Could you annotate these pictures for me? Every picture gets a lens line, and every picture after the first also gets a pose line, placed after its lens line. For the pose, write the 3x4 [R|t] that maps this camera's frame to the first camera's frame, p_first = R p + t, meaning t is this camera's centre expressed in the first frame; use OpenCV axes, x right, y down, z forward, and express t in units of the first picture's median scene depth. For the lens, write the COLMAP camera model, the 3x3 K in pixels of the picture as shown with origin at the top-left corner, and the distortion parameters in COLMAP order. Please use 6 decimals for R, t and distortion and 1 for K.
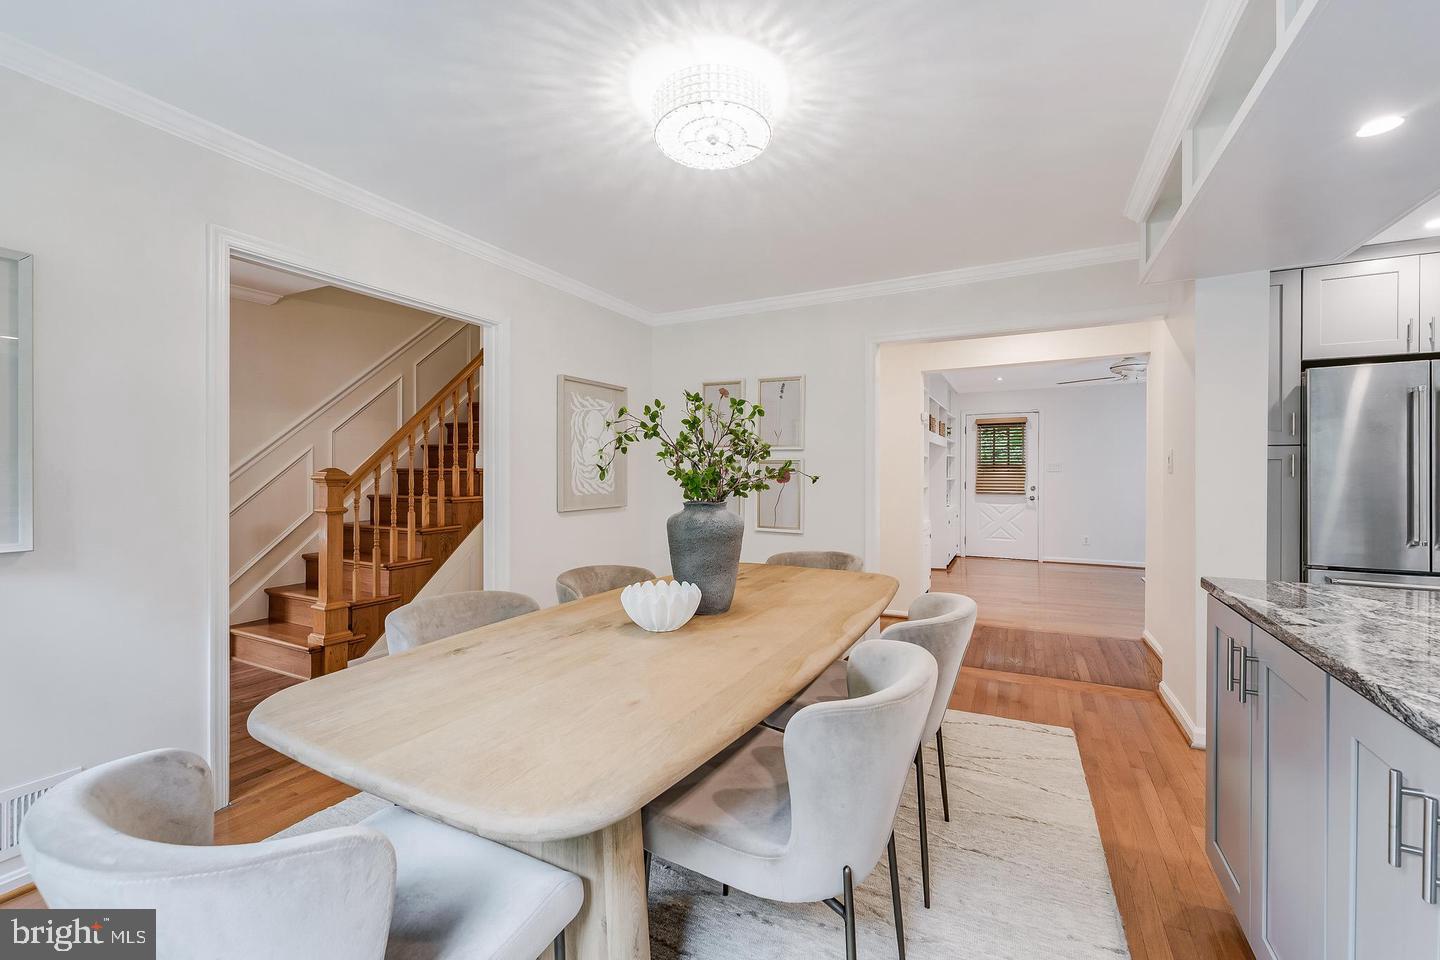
lens RADIAL K [[566.3, 0, 720.0], [0, 566.3, 480.0], [0, 0, 1]] dist [-0.000455, 0.000034]
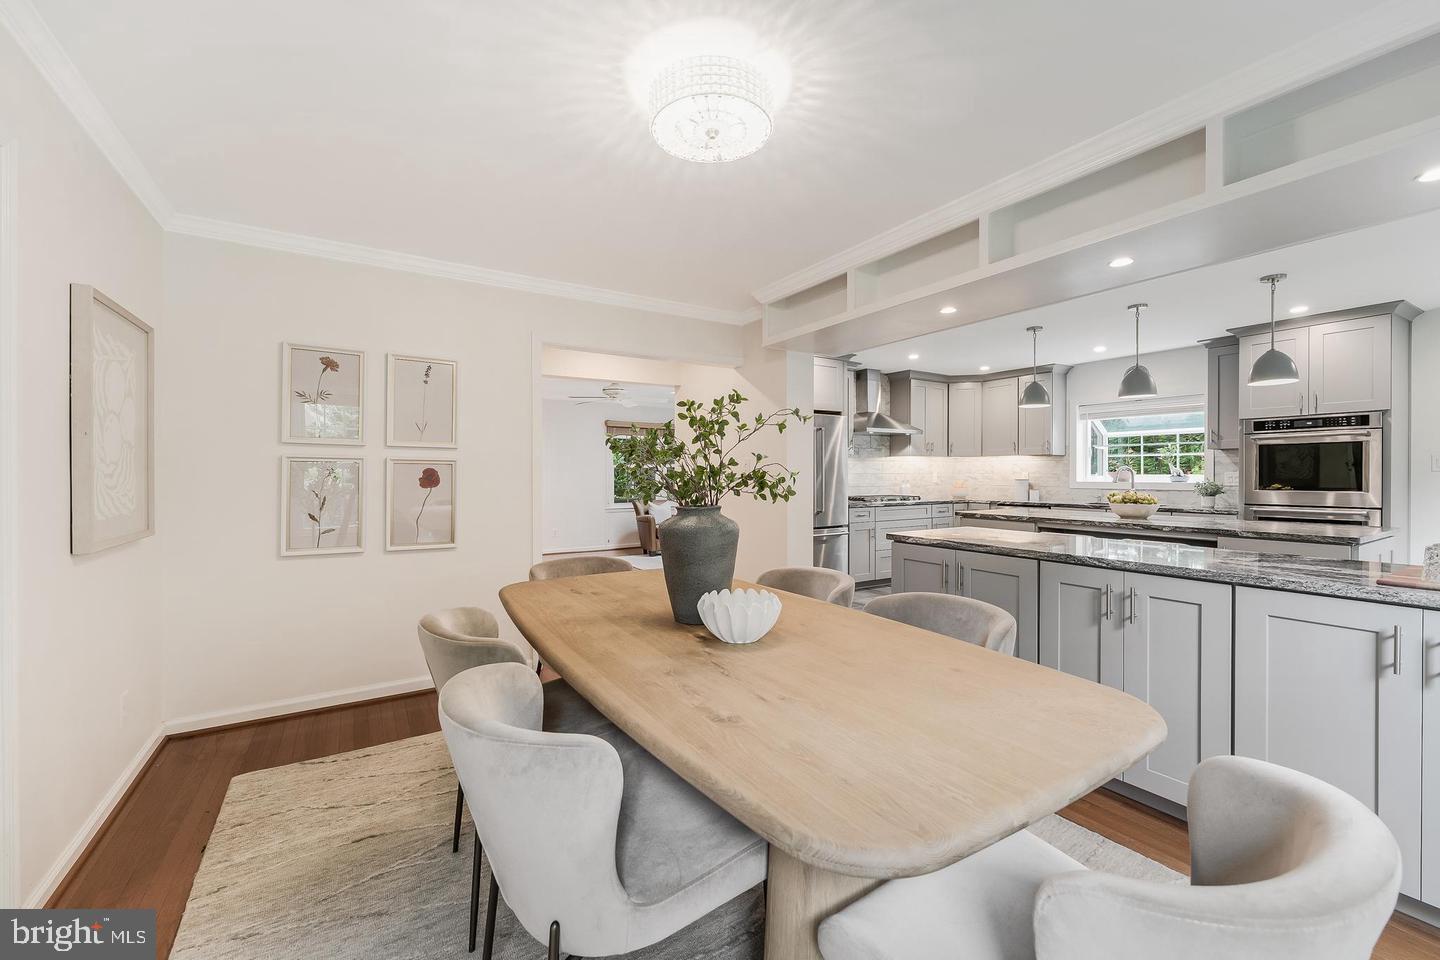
lens RADIAL K [[579.7, 0, 721.9], [0, 579.7, 476.1], [0, 0, 1]] dist [-0.000880, 0.000147]
pose [[0.500670, -0.004828, 0.865625, -0.526668], [0.013948, 0.999900, -0.002491, -0.005447], [-0.865526, 0.013321, 0.500687, 0.294628]]
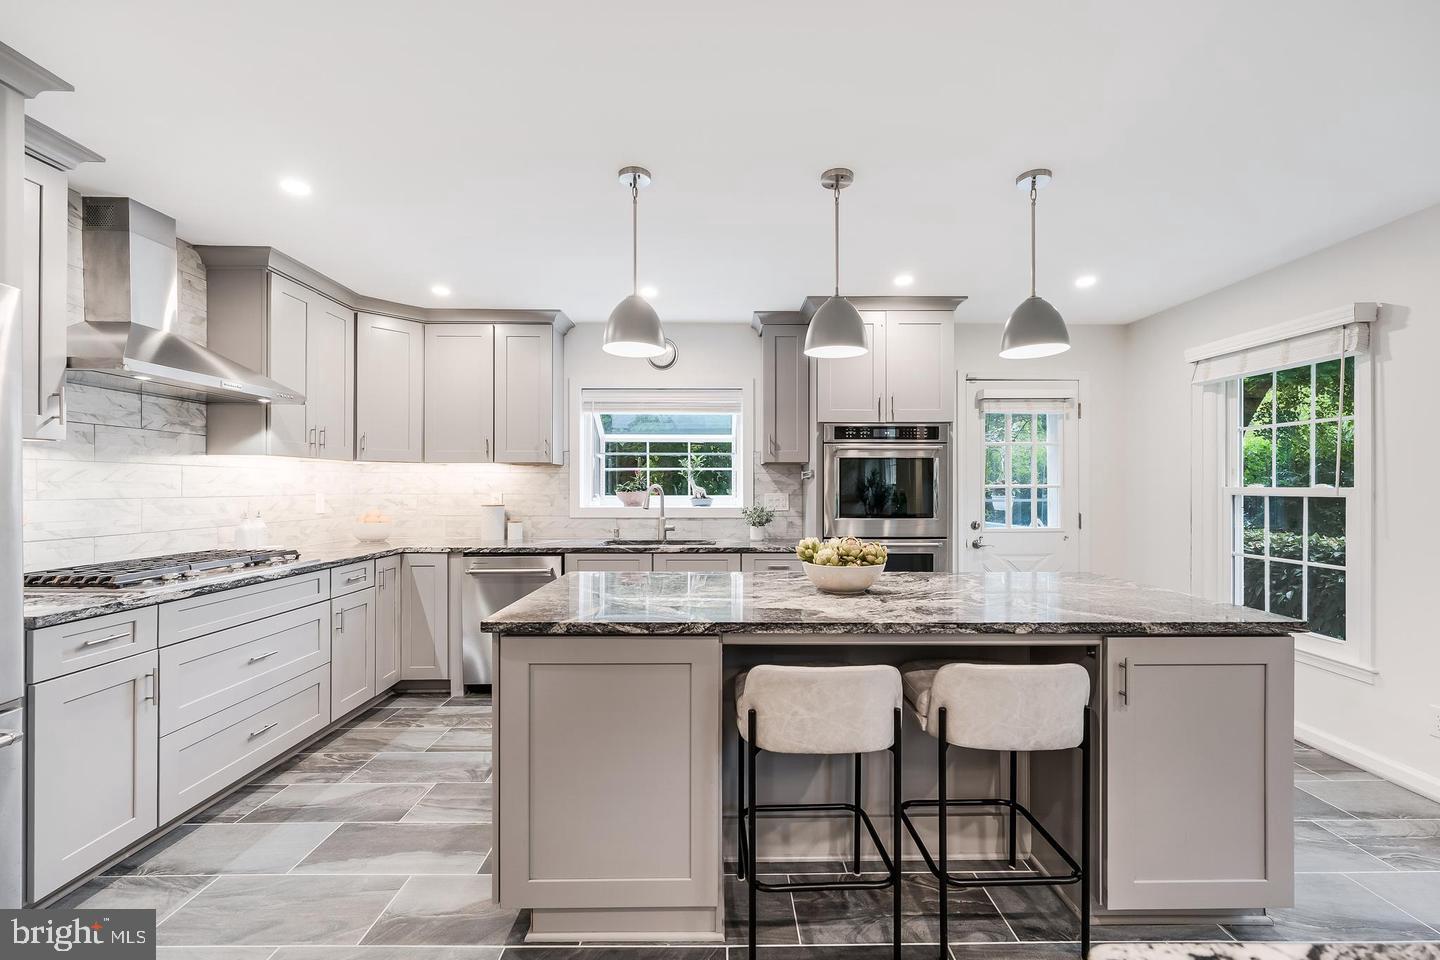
lens RADIAL K [[603.4, 0, 725.2], [0, 603.4, 487.9], [0, 0, 1]] dist [-0.001611, -0.000351]
pose [[-0.471480, -0.000672, 0.881877, 0.596294], [0.010926, 0.999919, 0.006604, -0.024005], [-0.881809, 0.012749, -0.471434, 0.601583]]
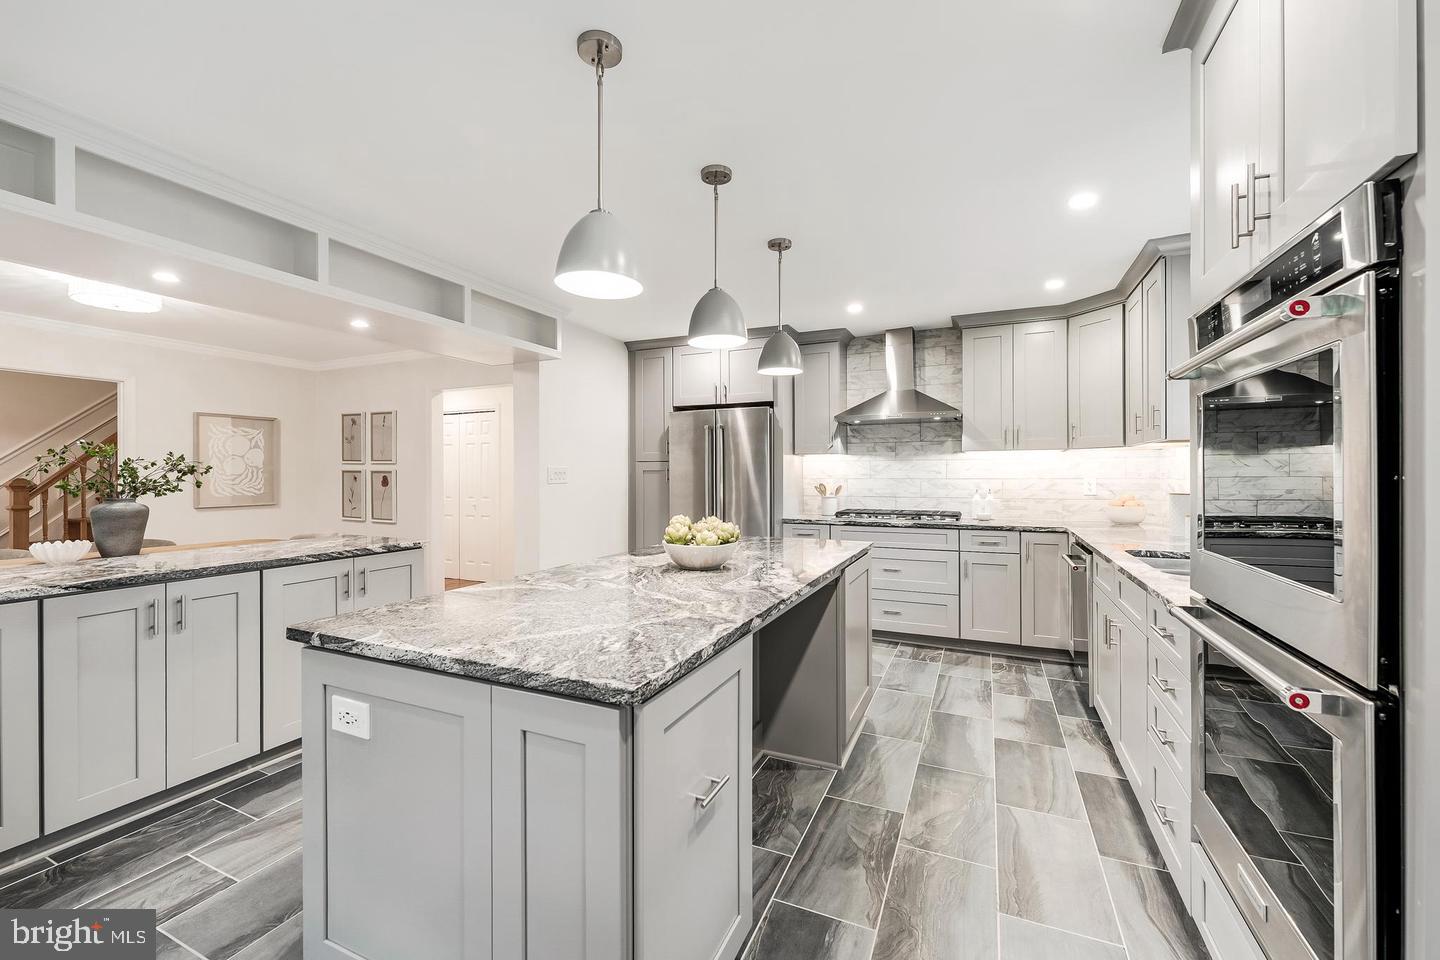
lens RADIAL K [[579.7, 0, 721.9], [0, 579.7, 476.1], [0, 0, 1]] dist [-0.000880, 0.000147]
pose [[0.998854, -0.003081, 0.047770, 1.159657], [0.003565, 0.999943, -0.010054, -0.005690], [-0.047737, 0.010212, 0.998808, -0.621403]]
